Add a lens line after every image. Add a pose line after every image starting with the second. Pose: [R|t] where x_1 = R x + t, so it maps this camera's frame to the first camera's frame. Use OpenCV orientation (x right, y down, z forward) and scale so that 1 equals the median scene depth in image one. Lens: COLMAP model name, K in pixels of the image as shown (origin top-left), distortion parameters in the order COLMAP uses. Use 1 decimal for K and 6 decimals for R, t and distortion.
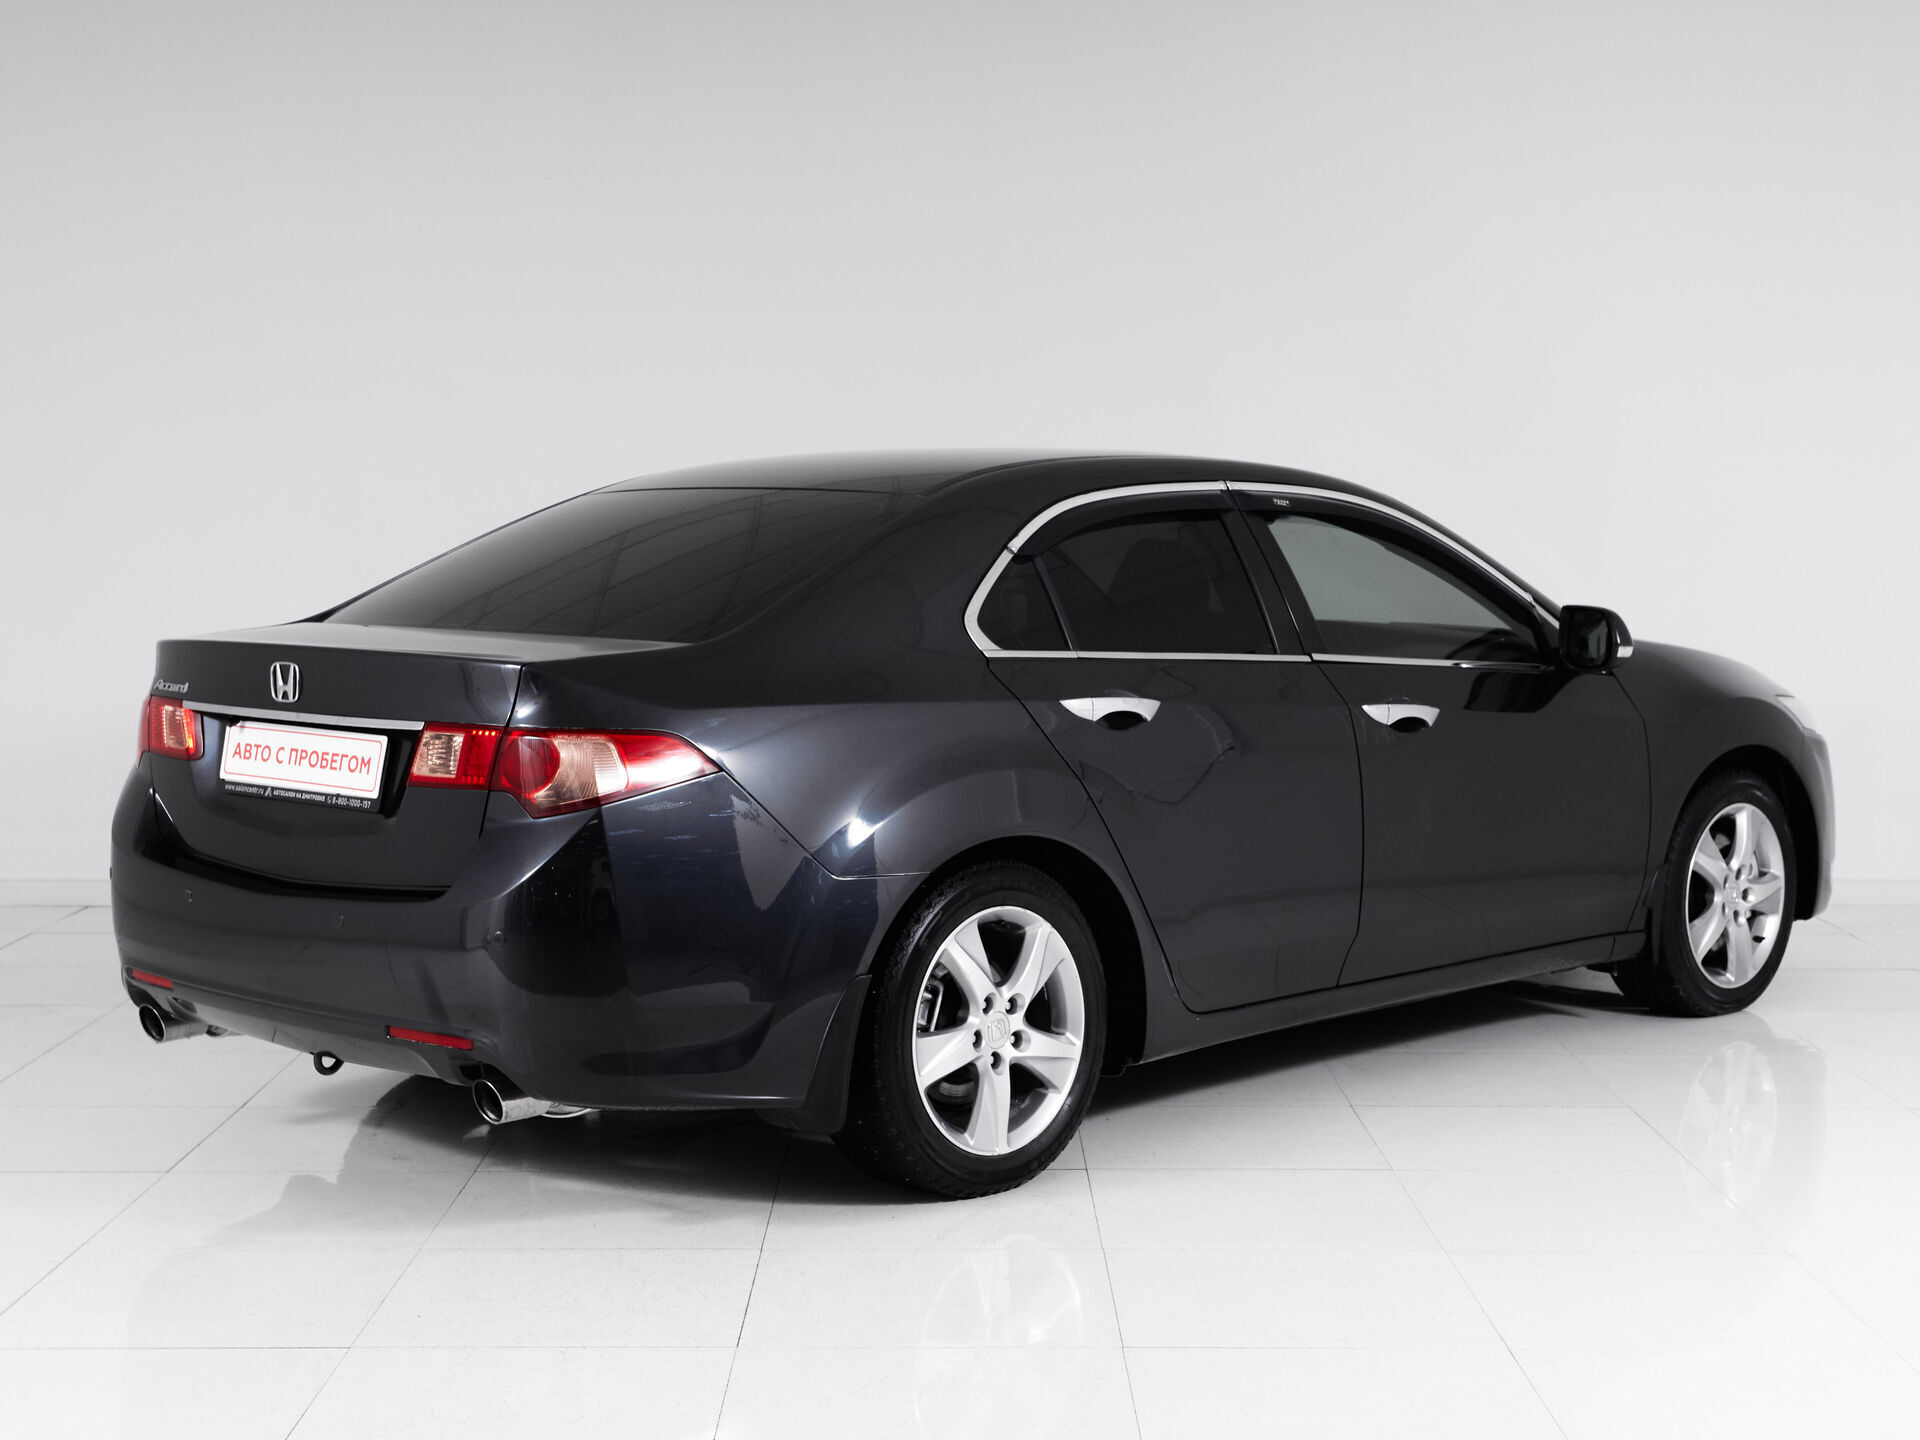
lens RADIAL K [[2186.2, 0, 960.0], [0, 2186.2, 720.0], [0, 0, 1]] dist [-0.001100, 0.001217]
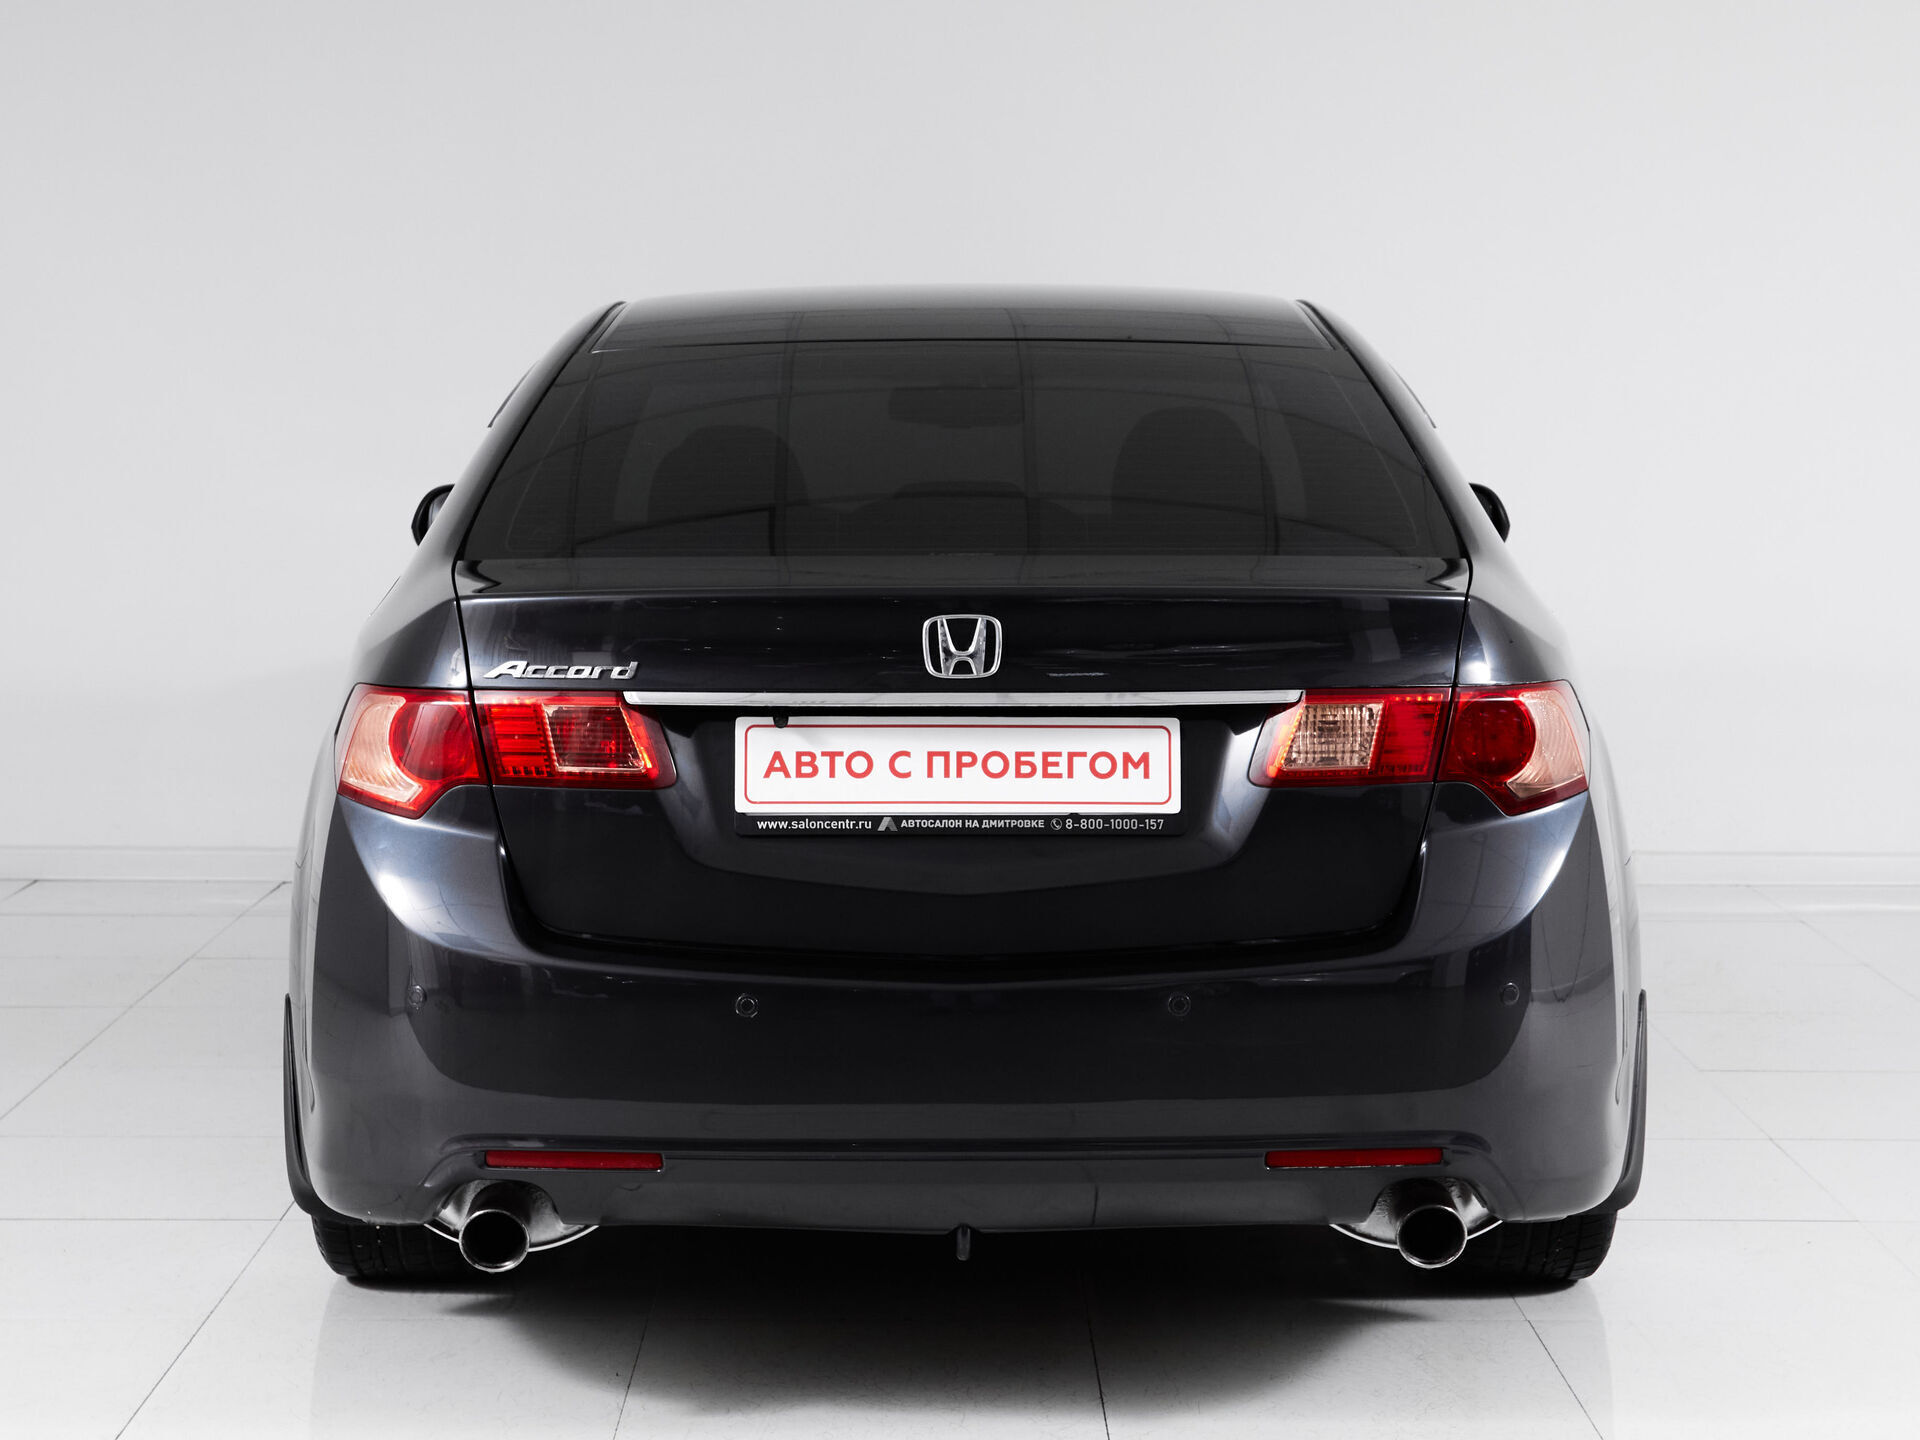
lens RADIAL K [[2186.2, 0, 960.0], [0, 2186.2, 720.0], [0, 0, 1]] dist [-0.001100, 0.001217]
pose [[0.804078, -0.095692, 0.586772, -0.676873], [0.060916, 0.995028, 0.078795, -0.045649], [-0.591395, -0.027614, 0.805909, 0.497348]]
